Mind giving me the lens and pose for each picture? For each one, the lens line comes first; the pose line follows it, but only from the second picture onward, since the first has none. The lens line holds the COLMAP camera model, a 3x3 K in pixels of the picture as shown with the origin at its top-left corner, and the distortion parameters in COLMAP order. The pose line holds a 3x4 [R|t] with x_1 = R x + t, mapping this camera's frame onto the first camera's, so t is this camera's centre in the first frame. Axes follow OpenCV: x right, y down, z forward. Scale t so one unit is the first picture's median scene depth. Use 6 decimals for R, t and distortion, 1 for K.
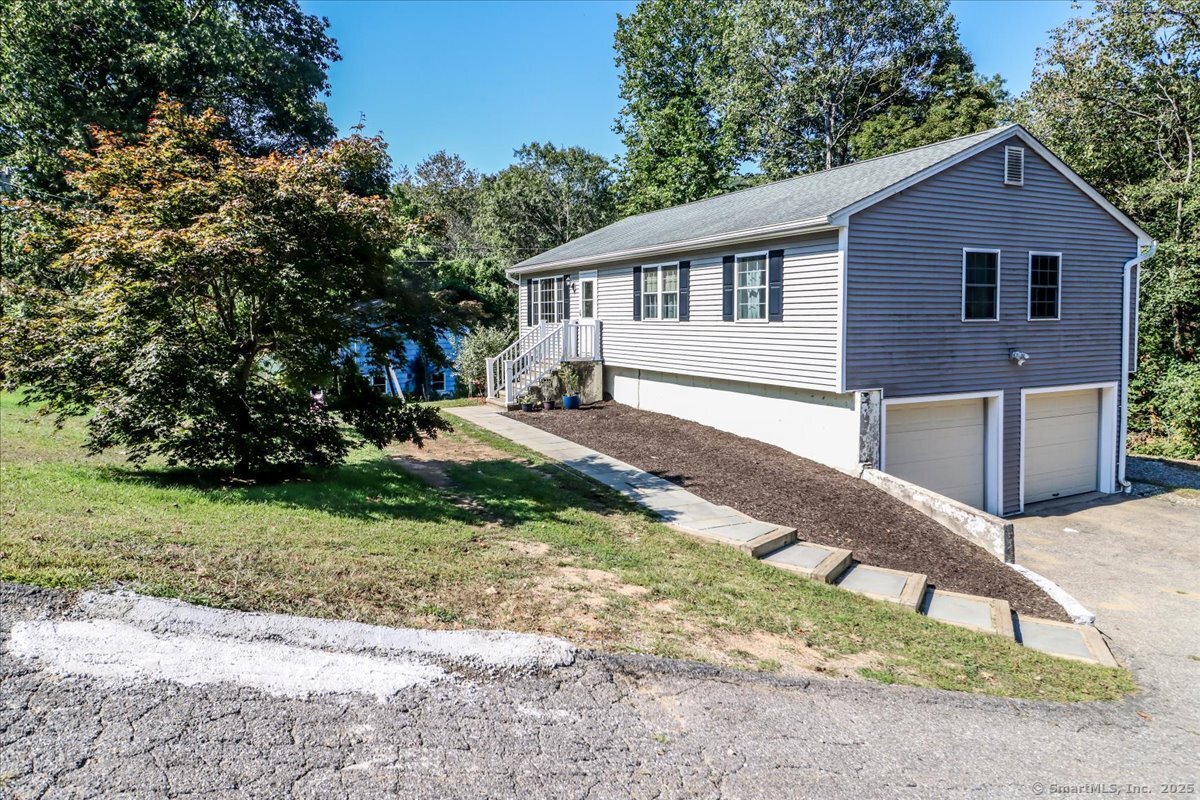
lens RADIAL K [[888.9, 0, 600.0], [0, 888.9, 400.0], [0, 0, 1]] dist [0.001336, -0.003473]
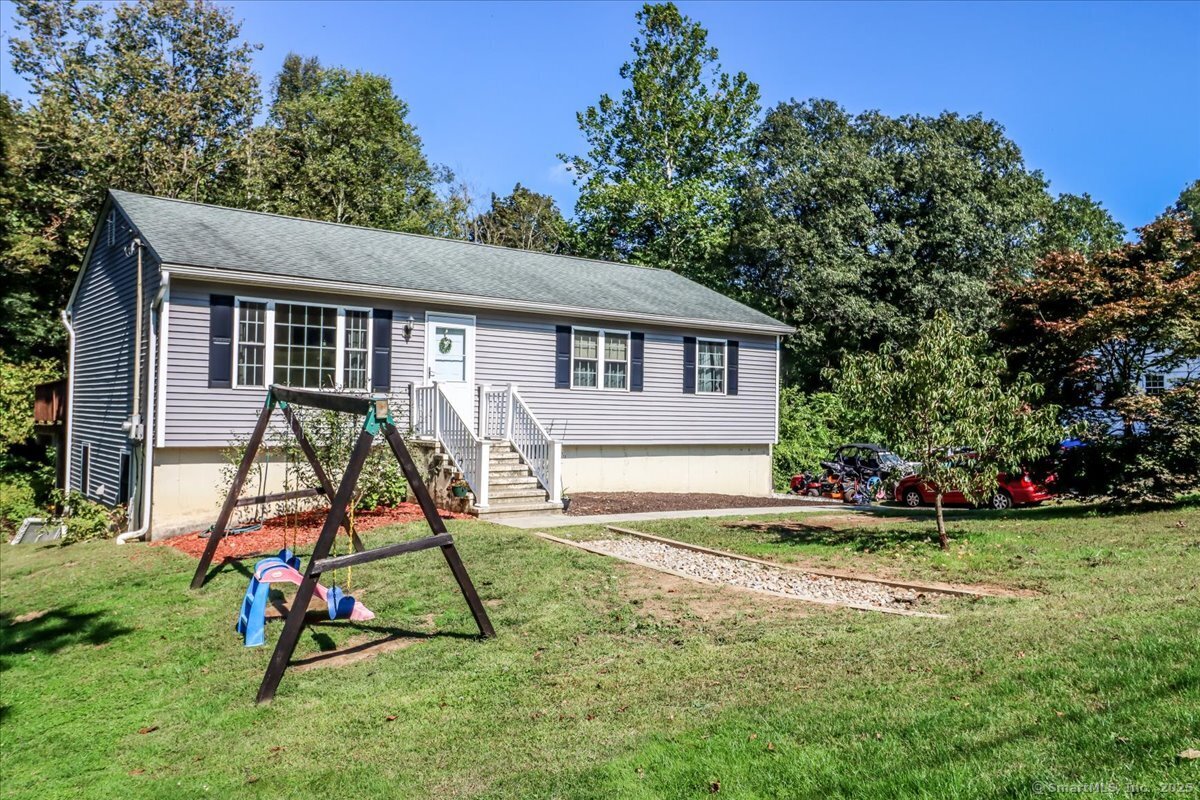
lens RADIAL K [[888.9, 0, 600.0], [0, 888.9, 400.0], [0, 0, 1]] dist [0.001336, -0.003473]
pose [[-0.236275, 0.018632, 0.971508, -0.978156], [0.078705, 0.996898, 0.000023, -0.091386], [-0.968494, 0.076468, -0.237008, 1.426557]]
